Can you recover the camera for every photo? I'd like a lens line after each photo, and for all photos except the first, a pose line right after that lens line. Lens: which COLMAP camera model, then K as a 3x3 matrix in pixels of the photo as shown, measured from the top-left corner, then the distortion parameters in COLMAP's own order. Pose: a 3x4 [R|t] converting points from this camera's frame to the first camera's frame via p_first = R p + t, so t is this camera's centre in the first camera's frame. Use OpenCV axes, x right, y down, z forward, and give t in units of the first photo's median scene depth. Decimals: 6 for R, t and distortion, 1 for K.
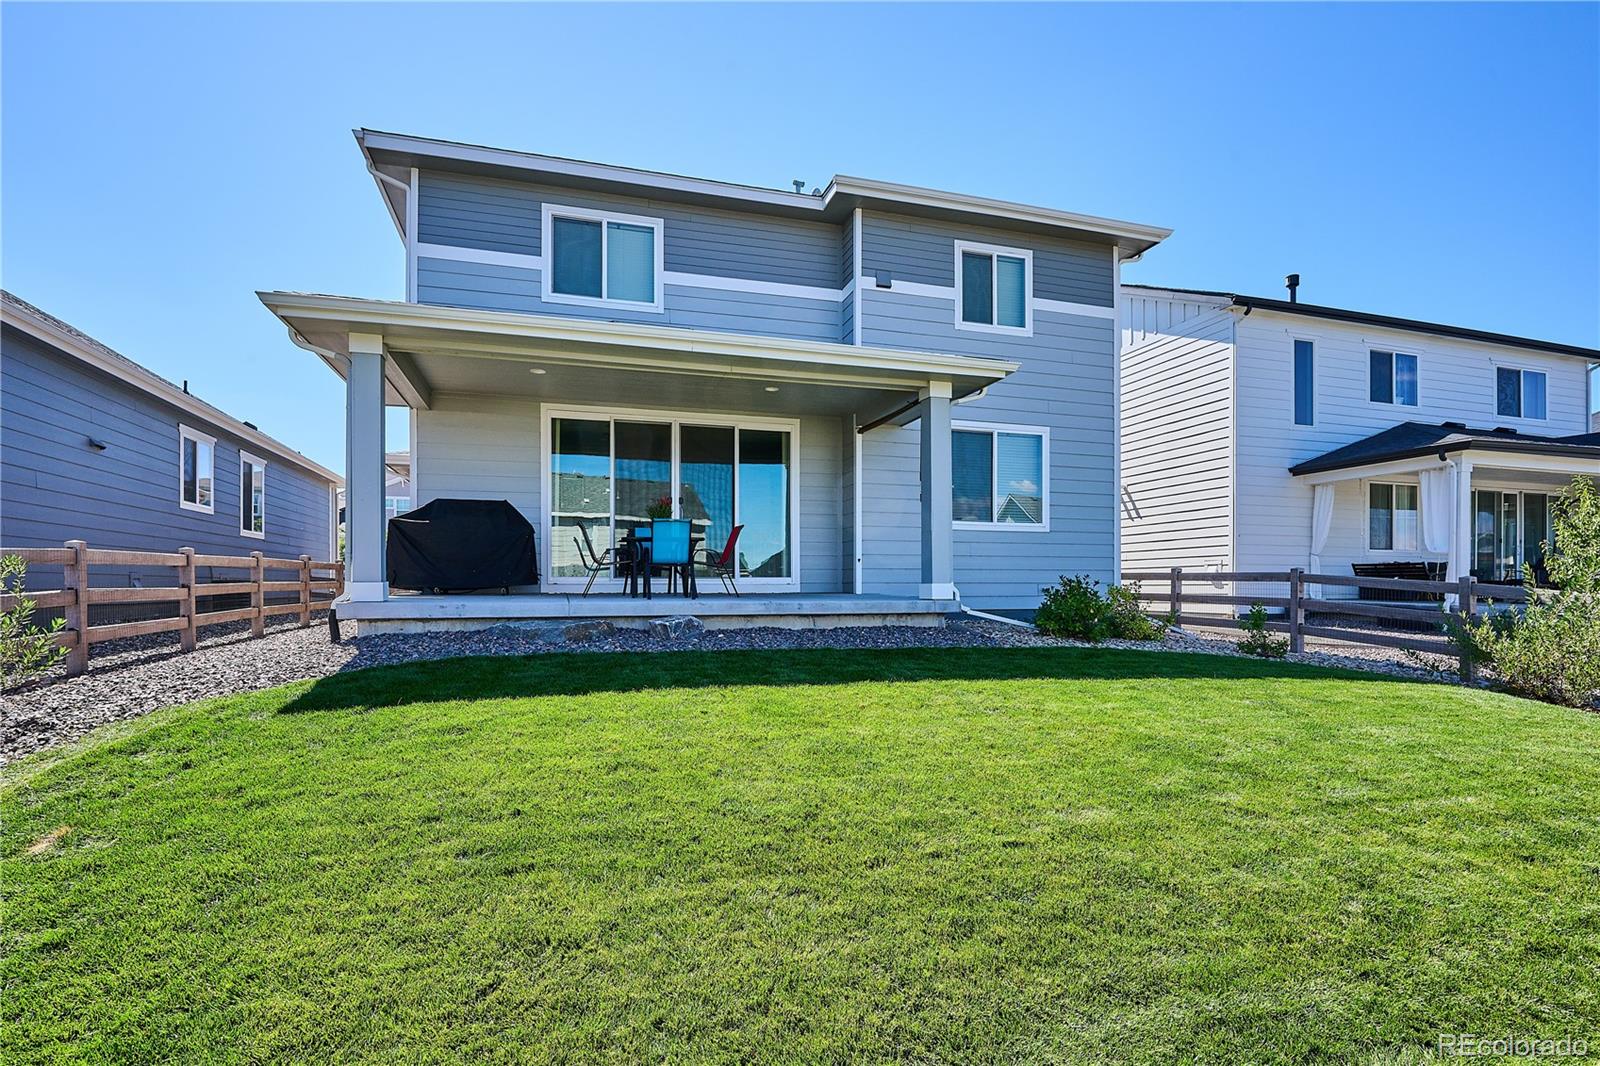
lens RADIAL K [[783.0, 0, 794.4], [0, 783.0, 586.0], [0, 0, 1]] dist [-0.027716, -0.000017]
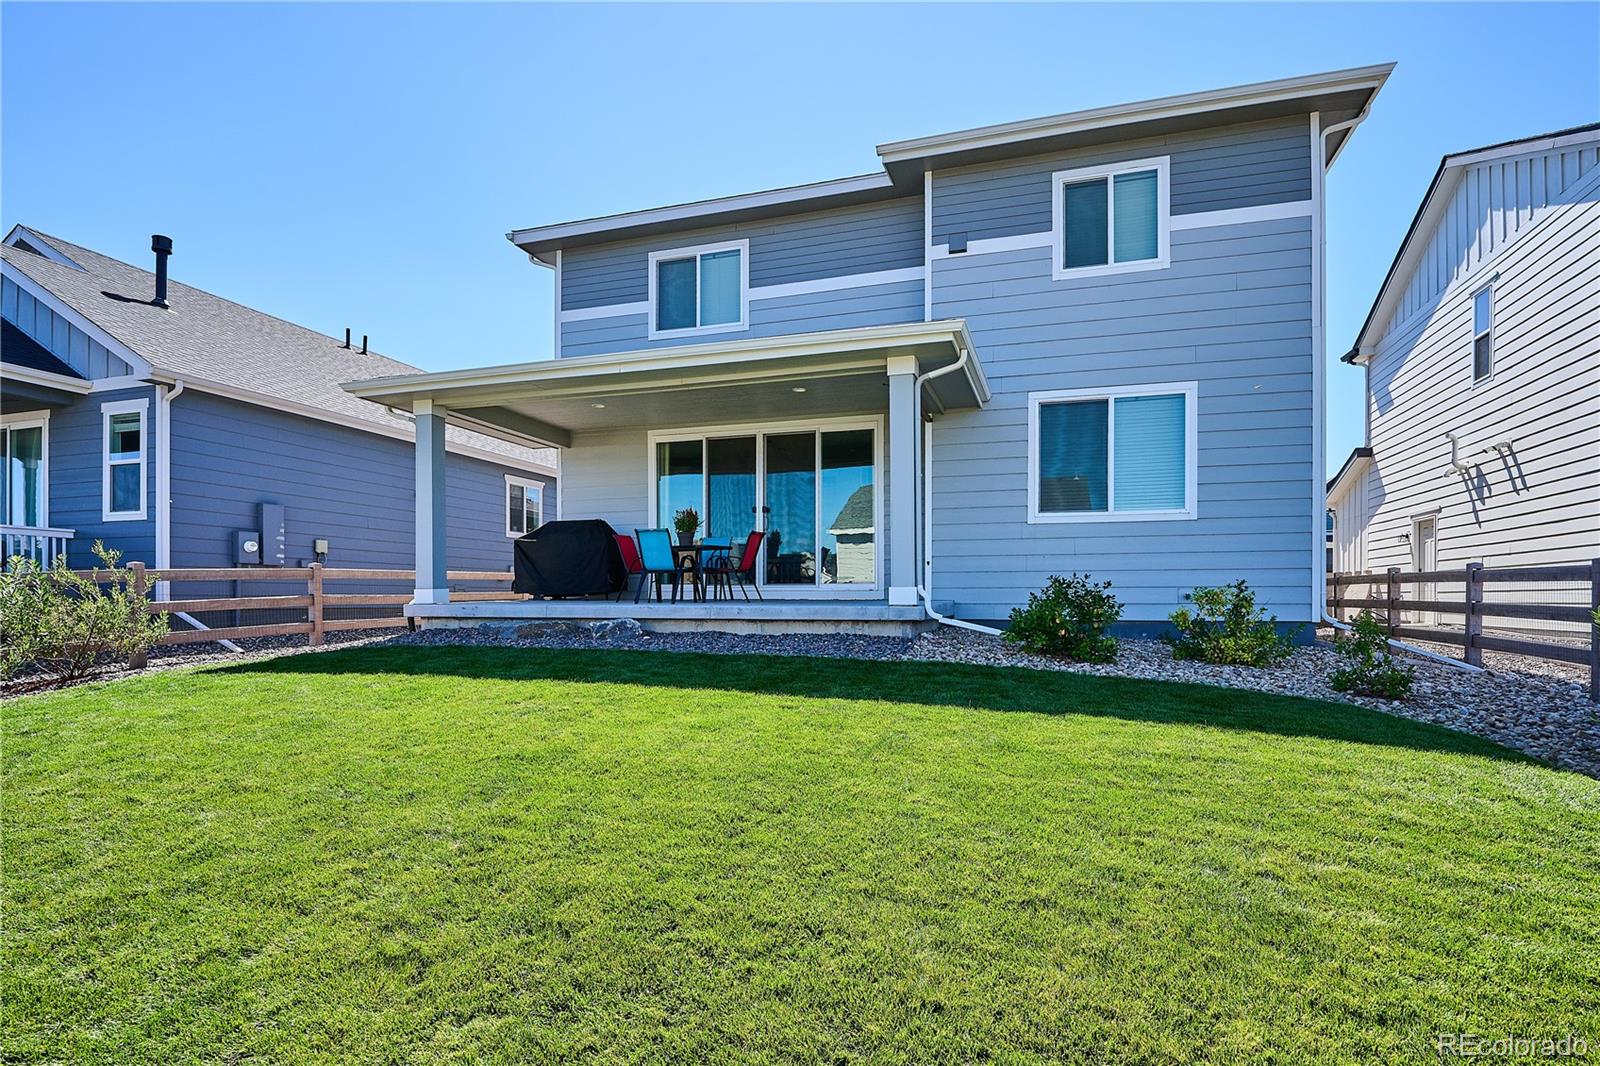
lens RADIAL K [[798.6, 0, 802.3], [0, 798.6, 604.6], [0, 0, 1]] dist [-0.025288, 0.000009]
pose [[0.828000, 0.003549, -0.560717, 0.484146], [0.001522, 0.999962, 0.008577, 0.007050], [0.560726, -0.007955, 0.827963, 0.158820]]
